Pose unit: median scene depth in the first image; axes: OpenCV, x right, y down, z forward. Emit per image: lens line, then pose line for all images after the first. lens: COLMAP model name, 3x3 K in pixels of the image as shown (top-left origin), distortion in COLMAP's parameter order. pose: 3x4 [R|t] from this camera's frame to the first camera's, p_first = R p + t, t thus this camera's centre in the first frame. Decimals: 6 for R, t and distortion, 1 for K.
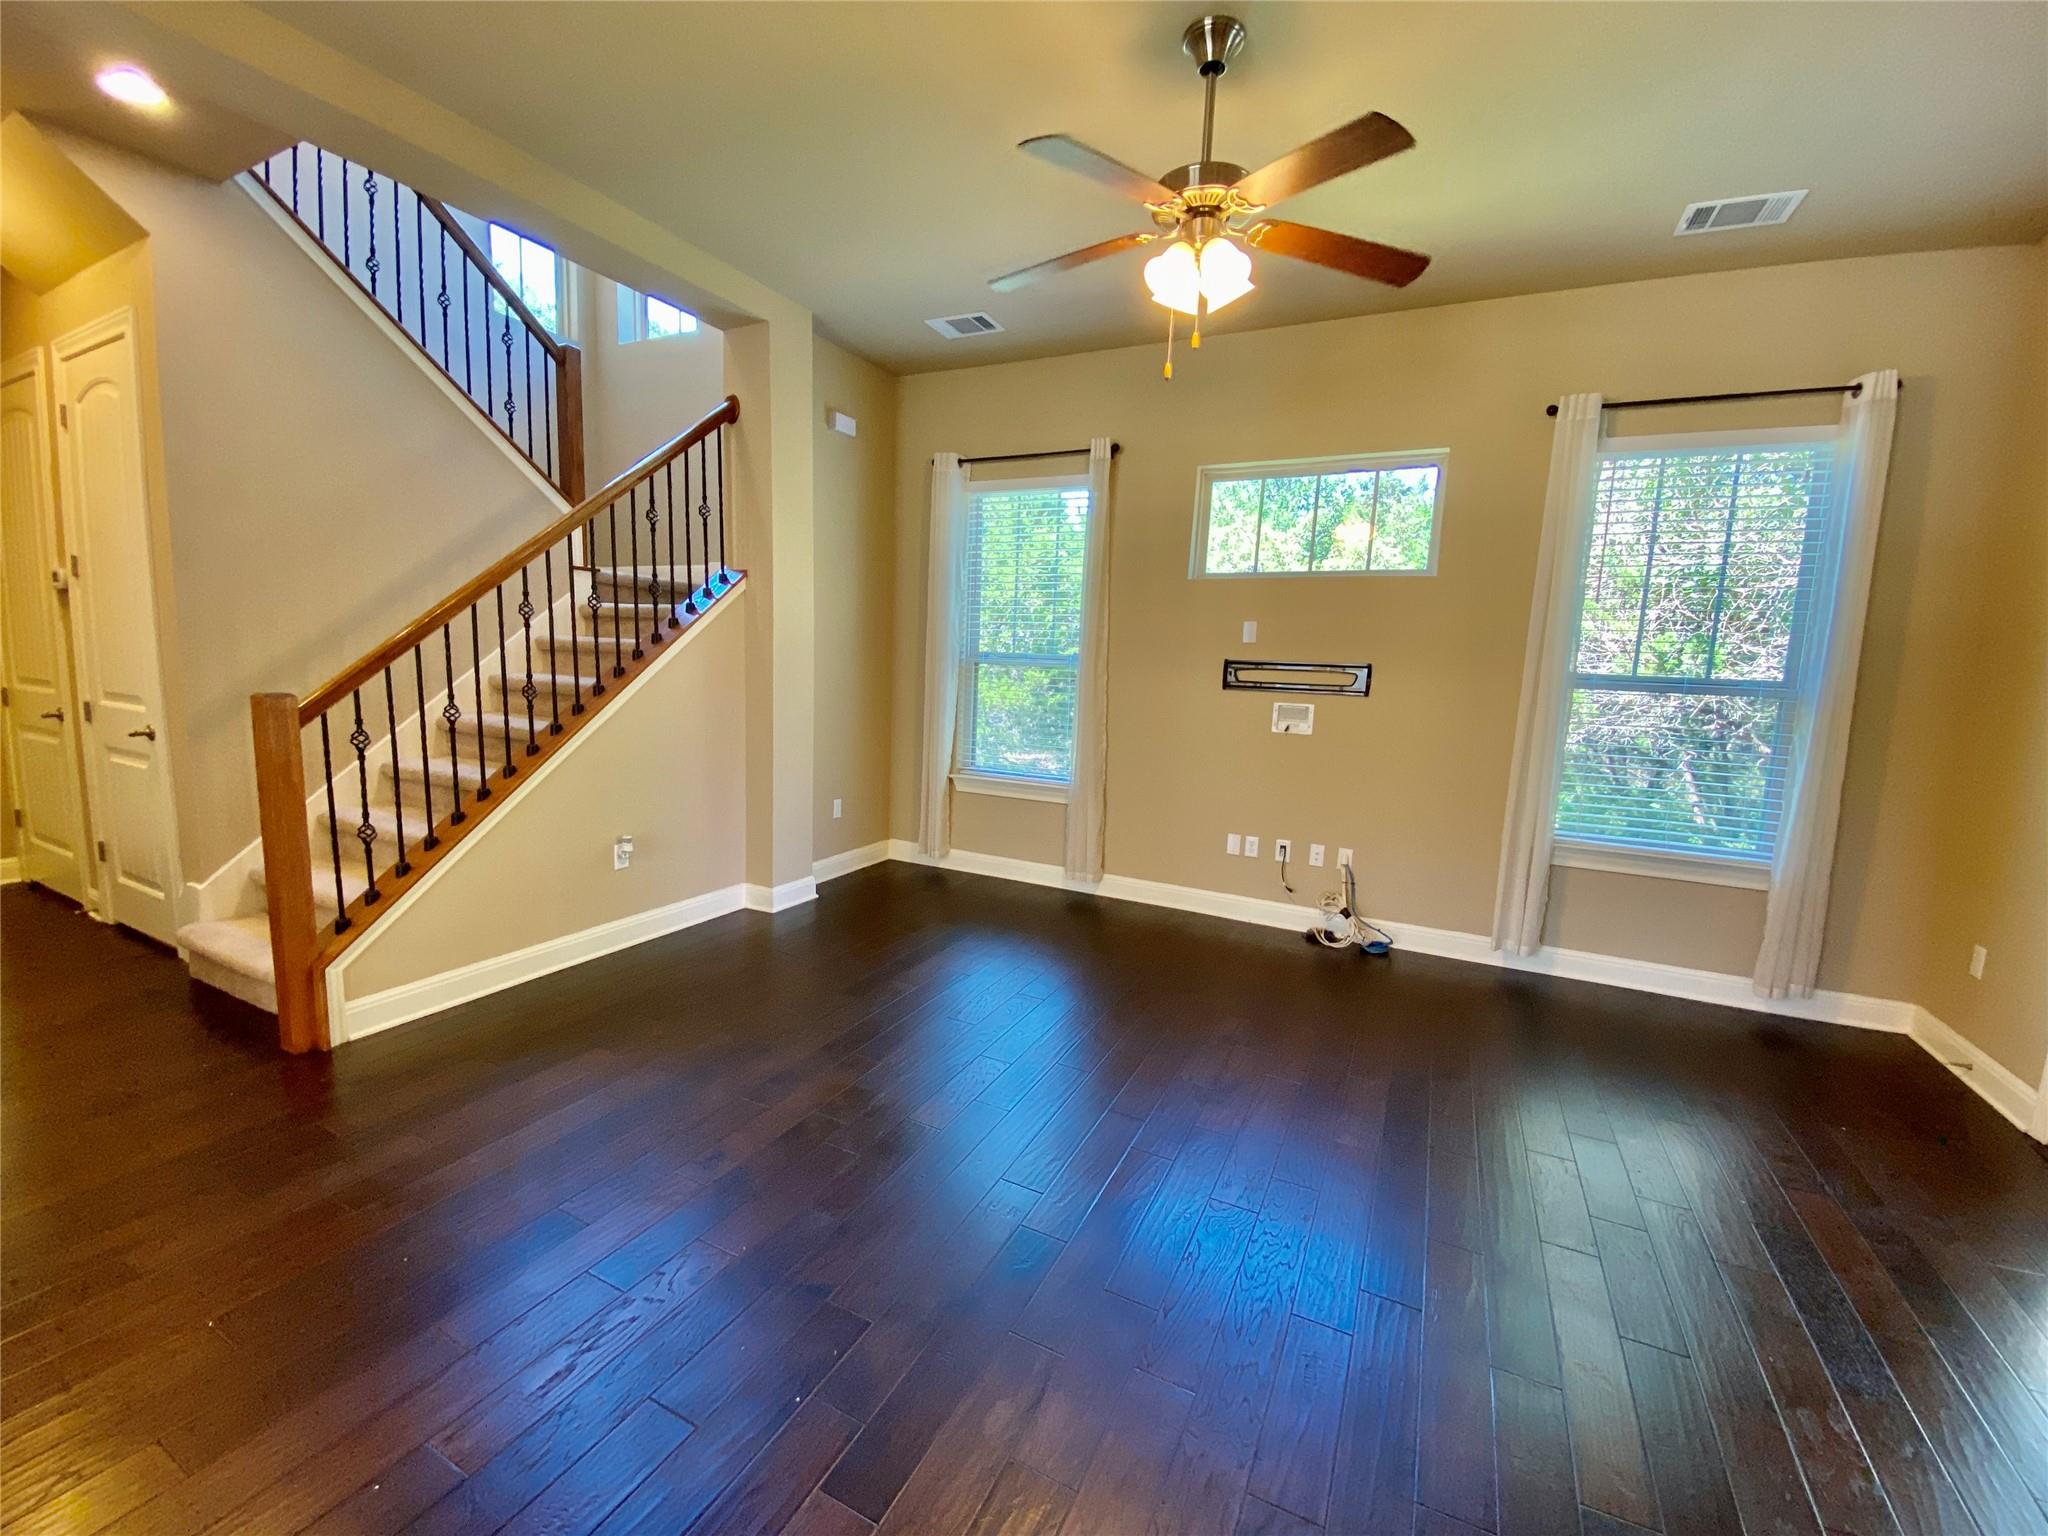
lens RADIAL K [[832.5, 0, 1023.2], [0, 832.5, 775.6], [0, 0, 1]] dist [0.022850, -0.021416]
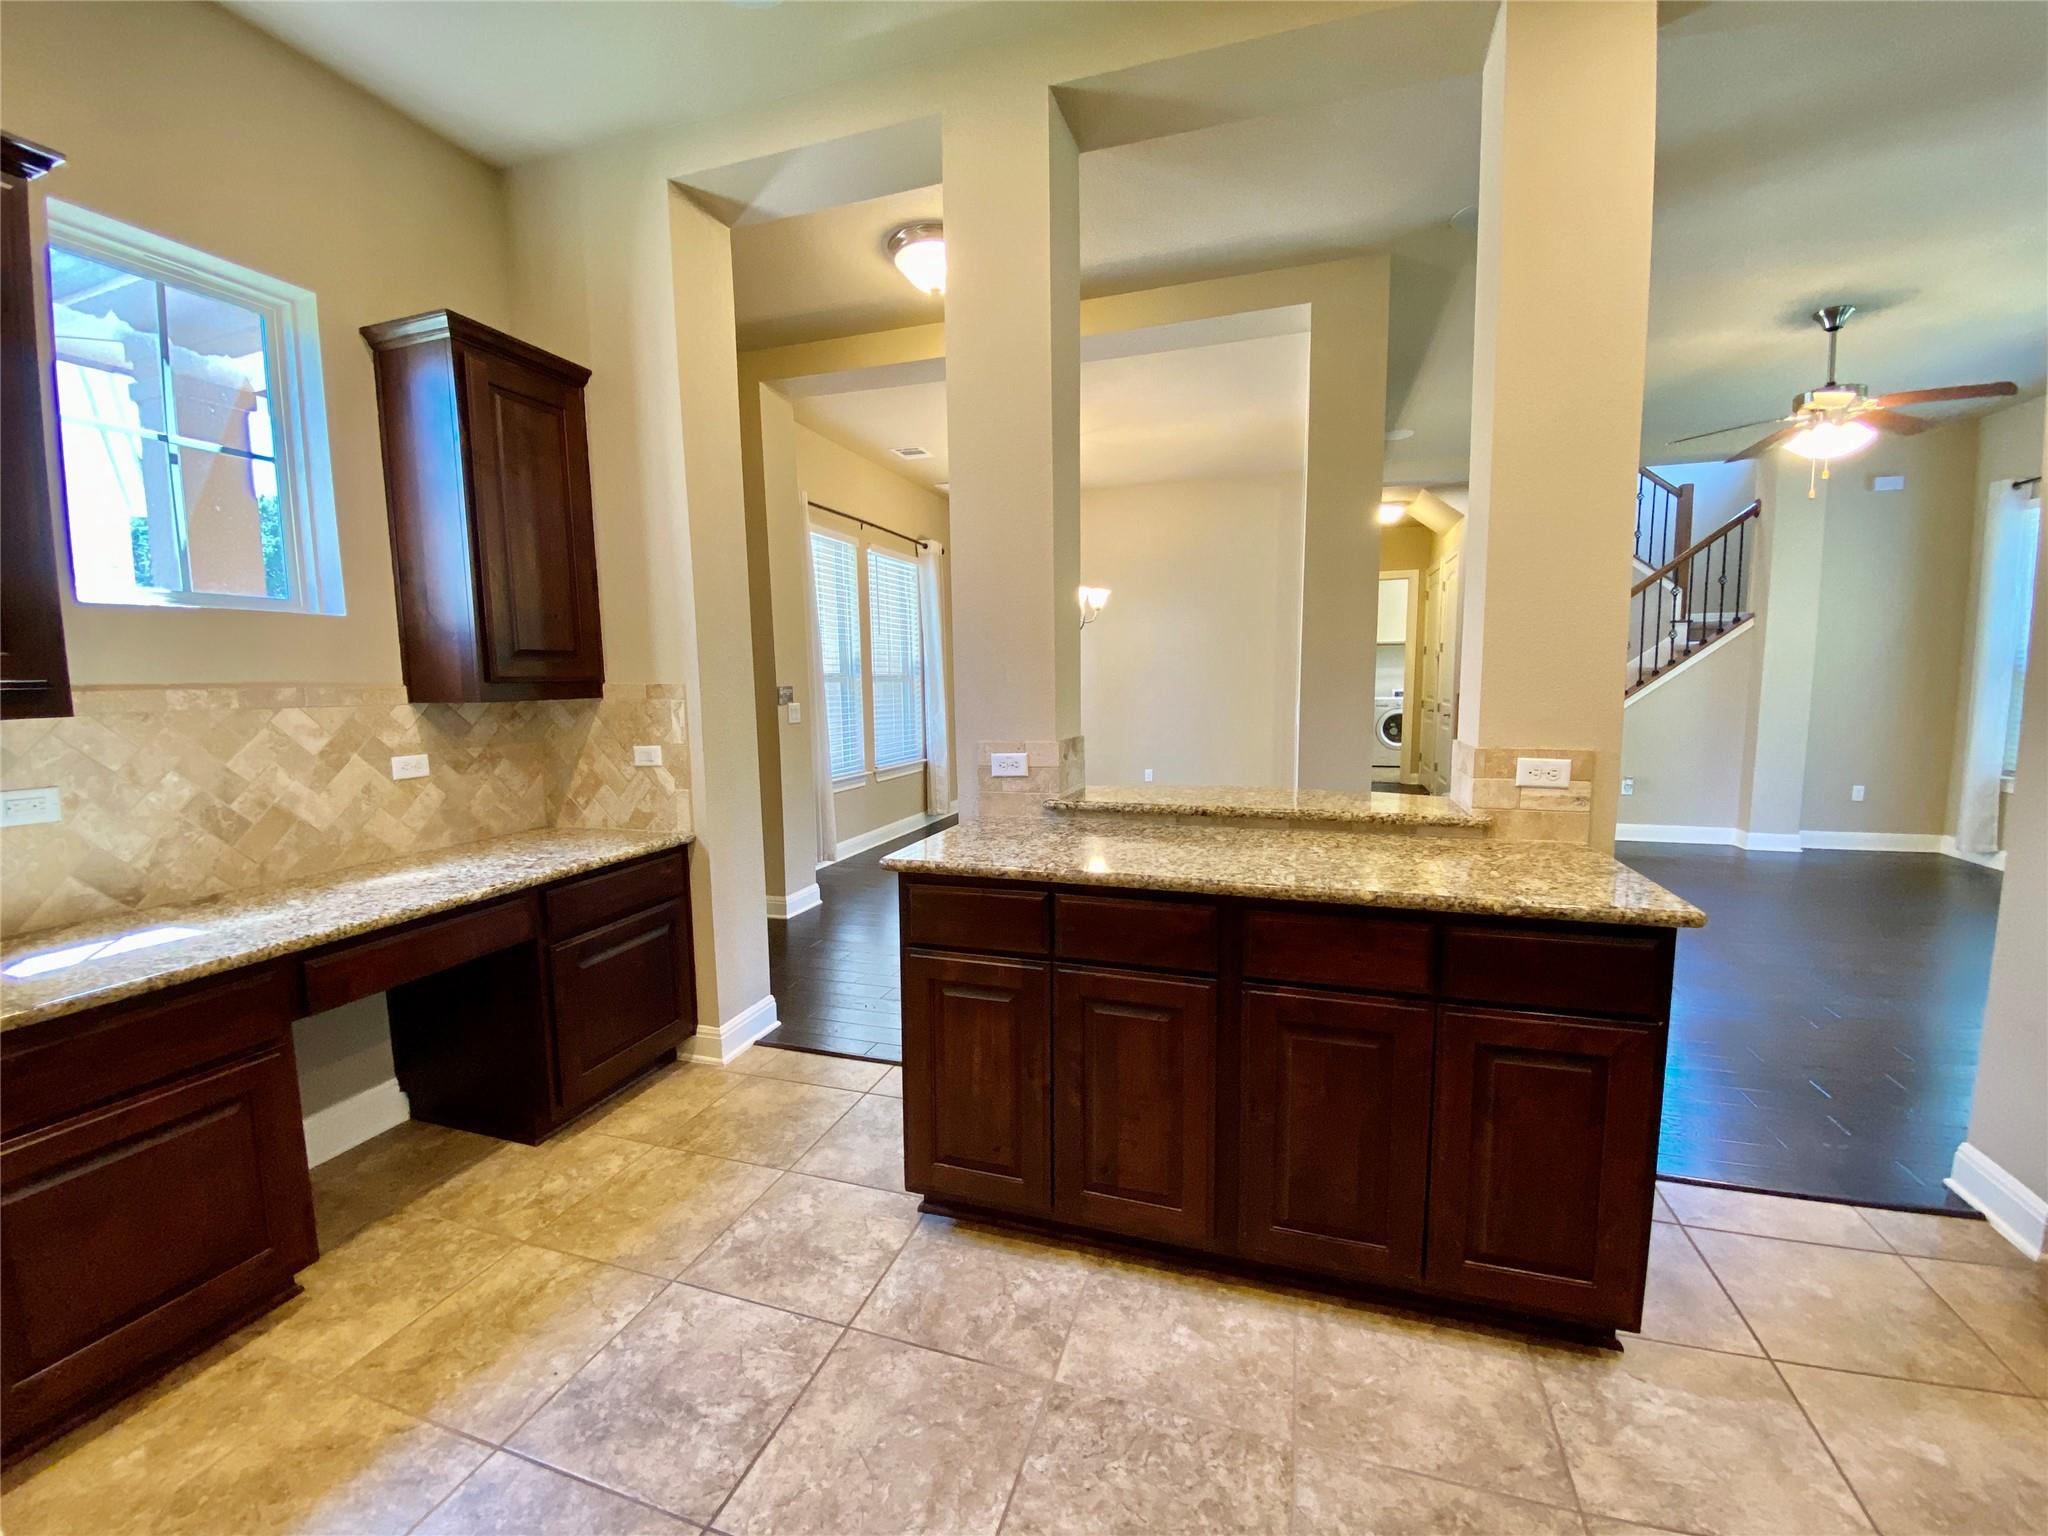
lens RADIAL K [[832.5, 0, 1023.2], [0, 832.5, 775.6], [0, 0, 1]] dist [0.022850, -0.021416]
pose [[0.144867, 0.077050, -0.986447, 1.033238], [-0.118583, 0.991130, 0.060001, 0.111198], [0.982319, 0.108284, 0.152719, -0.497682]]
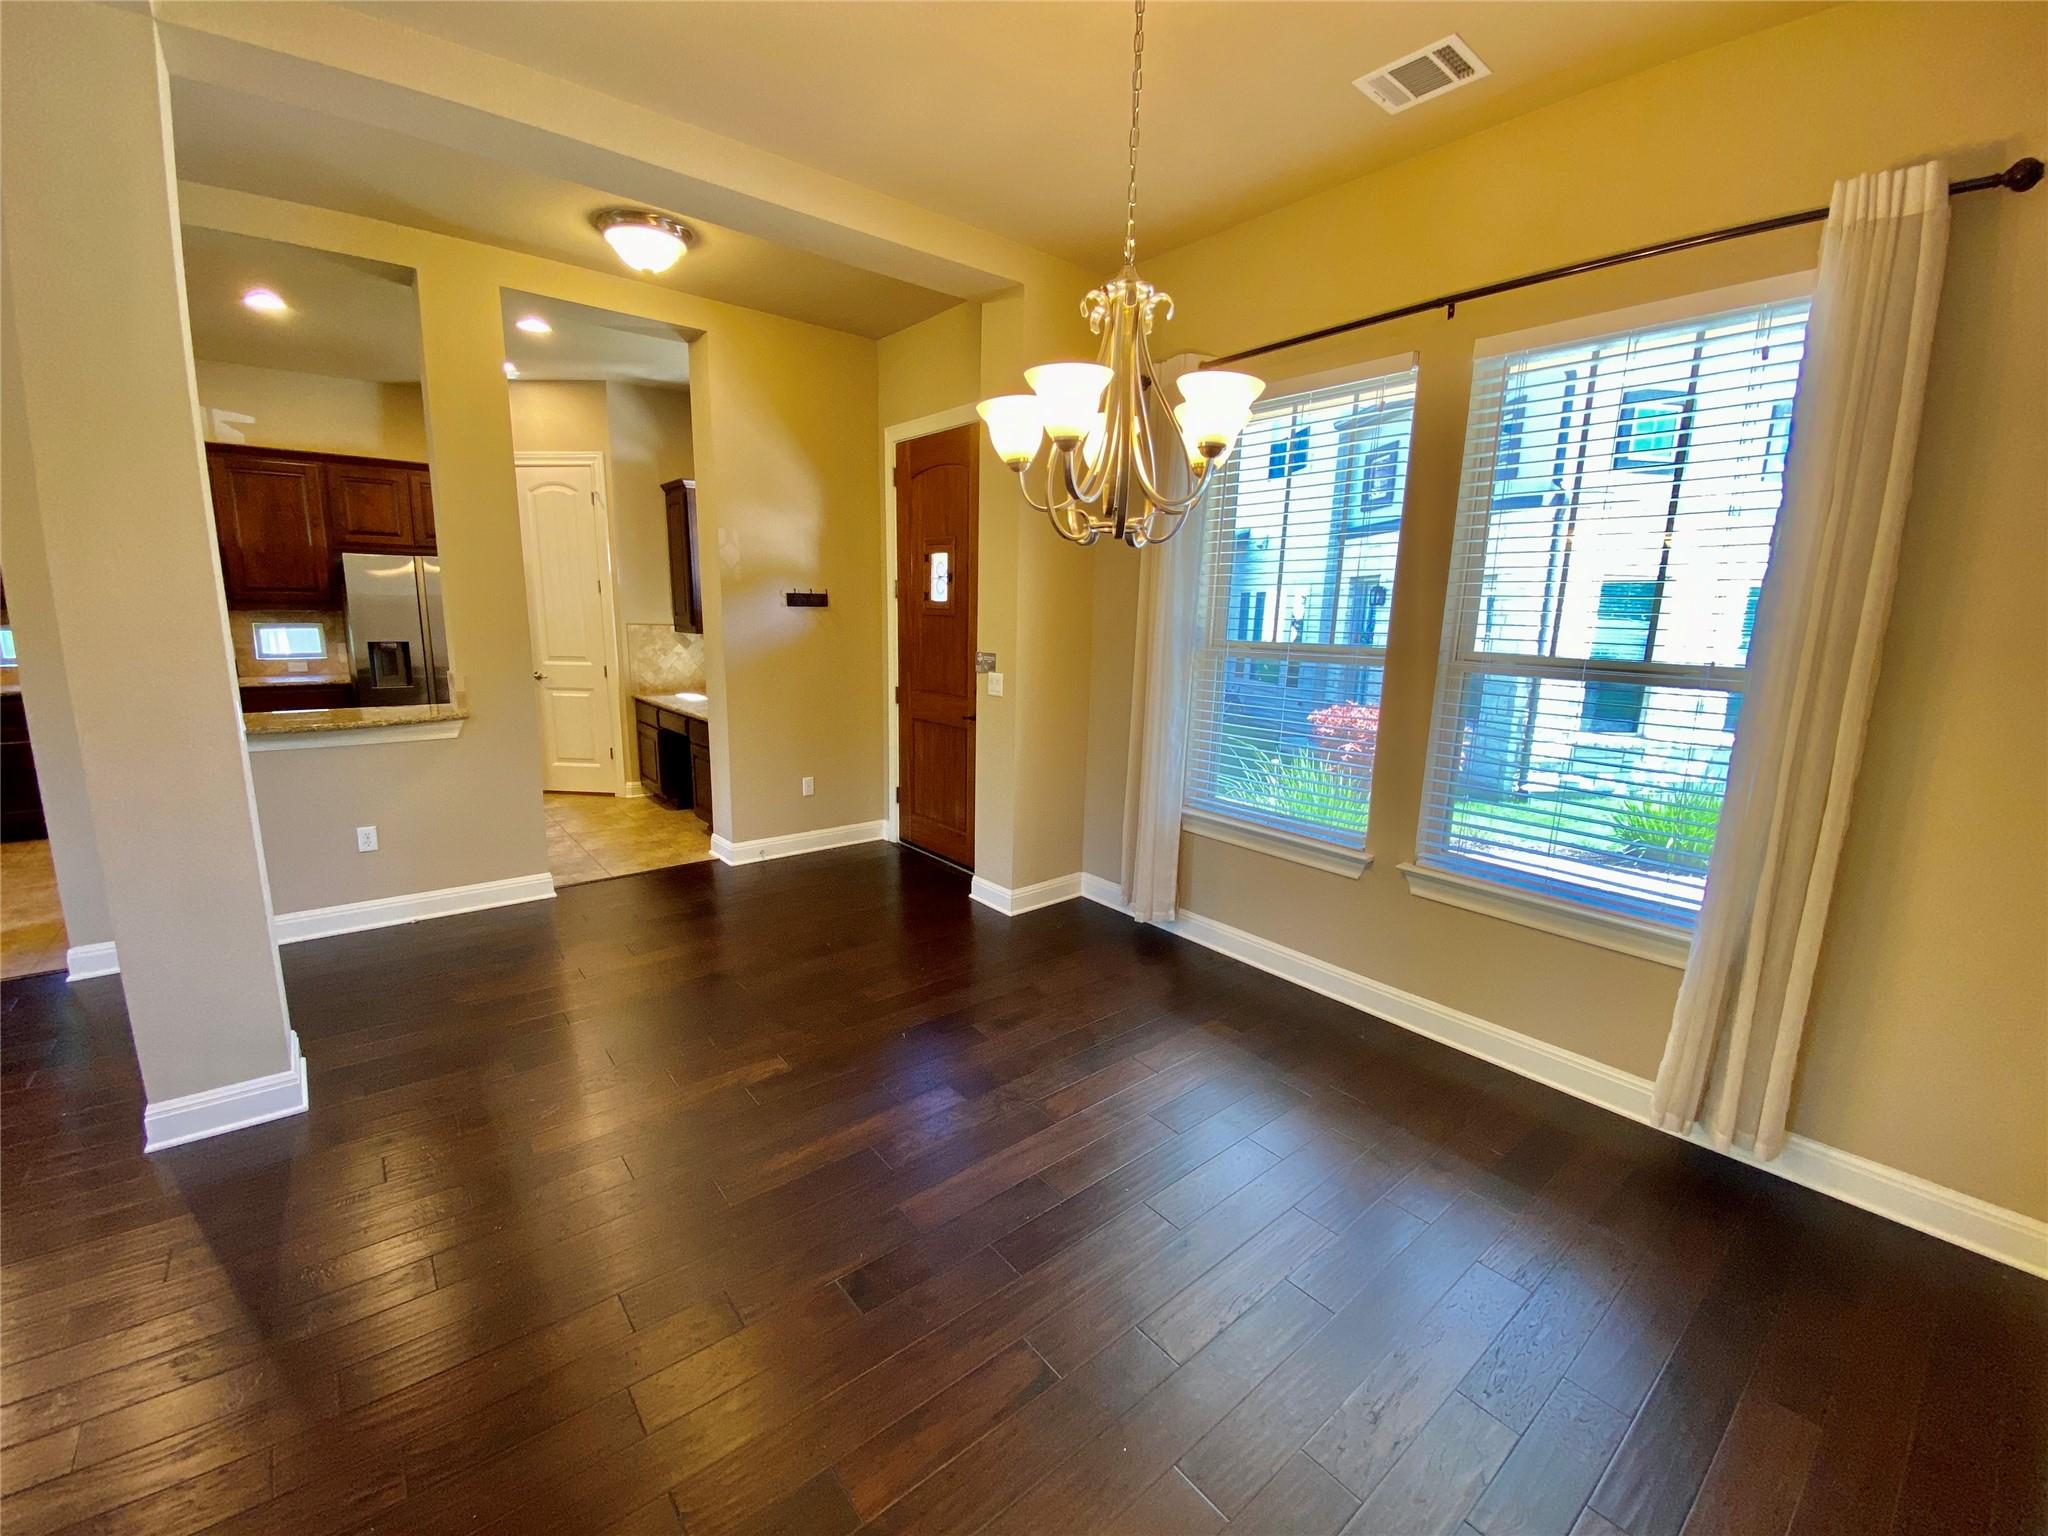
lens RADIAL K [[841.0, 0, 1022.6], [0, 841.0, 777.6], [0, 0, 1]] dist [0.003179, -0.011034]
pose [[-0.912238, -0.134288, 0.387026, -0.686500], [0.002196, 0.943129, 0.332419, -0.094314], [-0.409655, 0.304095, -0.860063, 0.277086]]
